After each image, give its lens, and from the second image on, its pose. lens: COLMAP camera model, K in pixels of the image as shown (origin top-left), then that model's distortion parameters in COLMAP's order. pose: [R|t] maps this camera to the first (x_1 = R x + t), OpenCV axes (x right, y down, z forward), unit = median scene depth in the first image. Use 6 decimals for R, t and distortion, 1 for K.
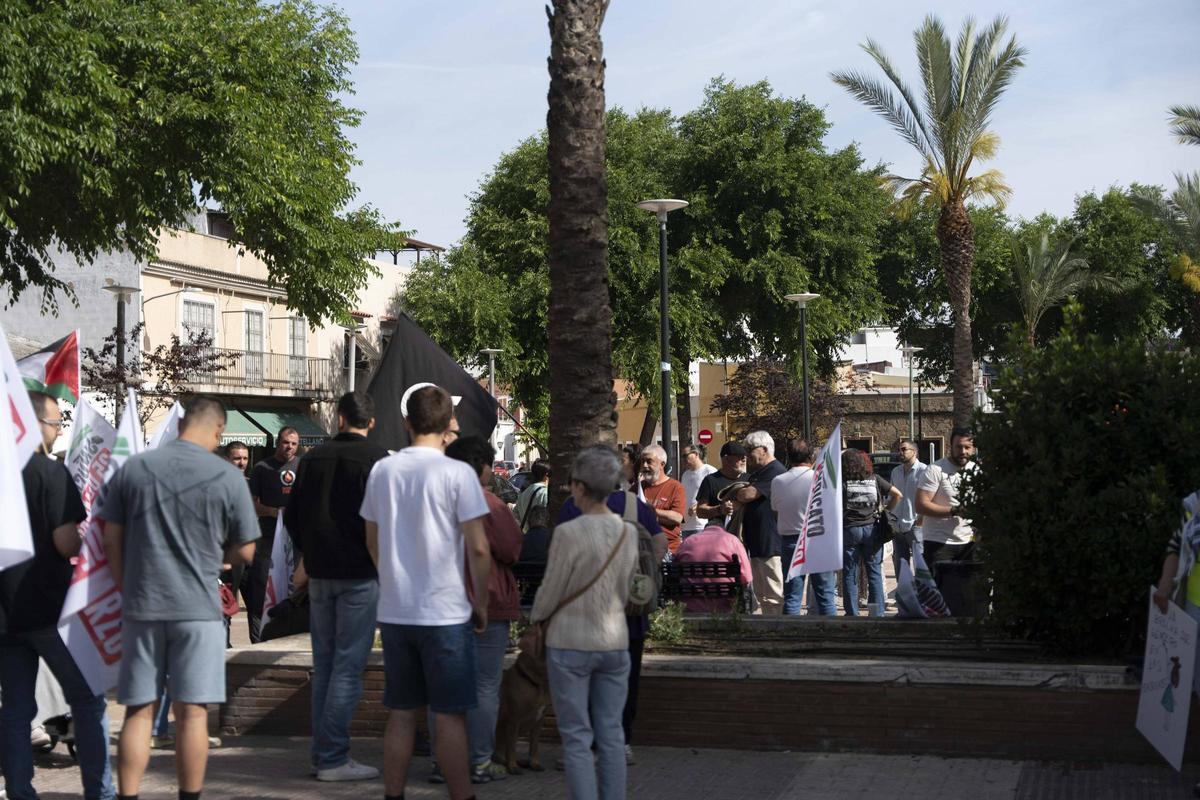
lens RADIAL K [[958.8, 0, 600.0], [0, 958.8, 400.0], [0, 0, 1]] dist [0.003319, -0.001226]
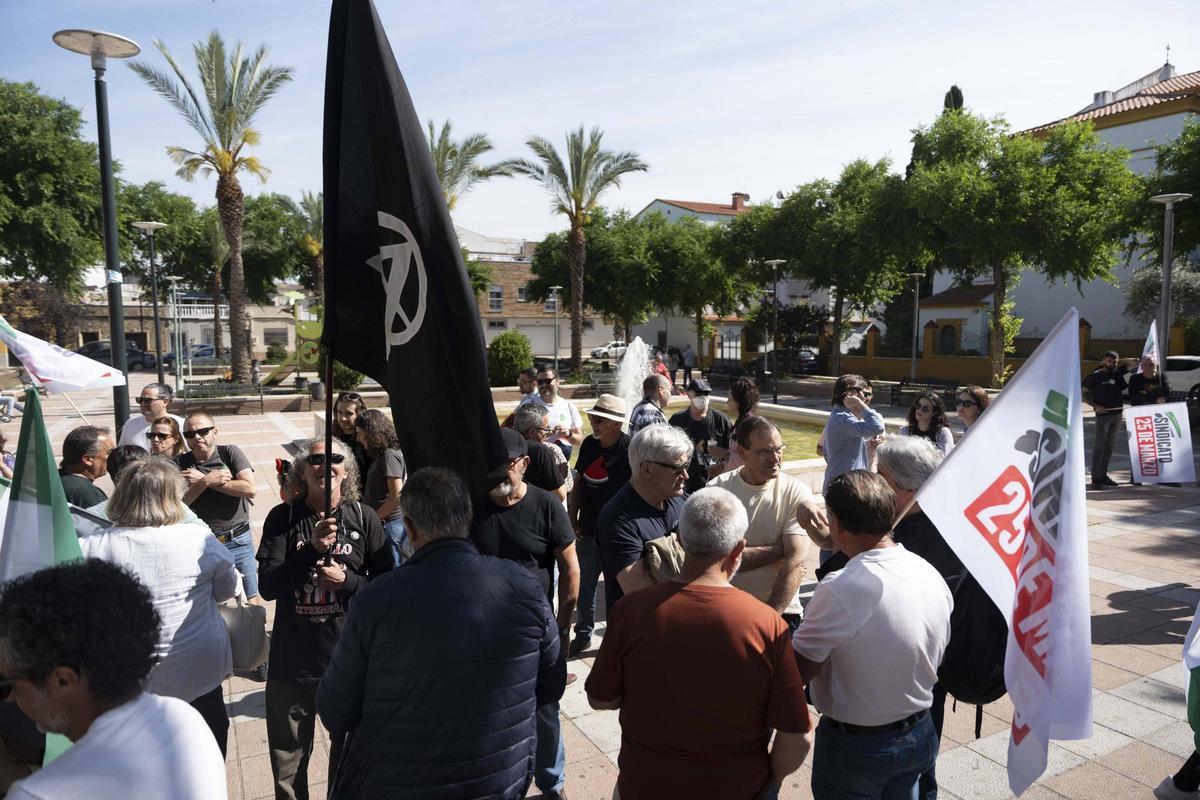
lens RADIAL K [[792.0, 0, 600.0], [0, 792.0, 400.0], [0, 0, 1]] dist [-0.003955, -0.006601]
pose [[0.767214, -0.045650, 0.639764, 0.048663], [-0.018548, 0.995468, 0.093275, 0.010013], [-0.641123, -0.083428, 0.762890, -0.439431]]
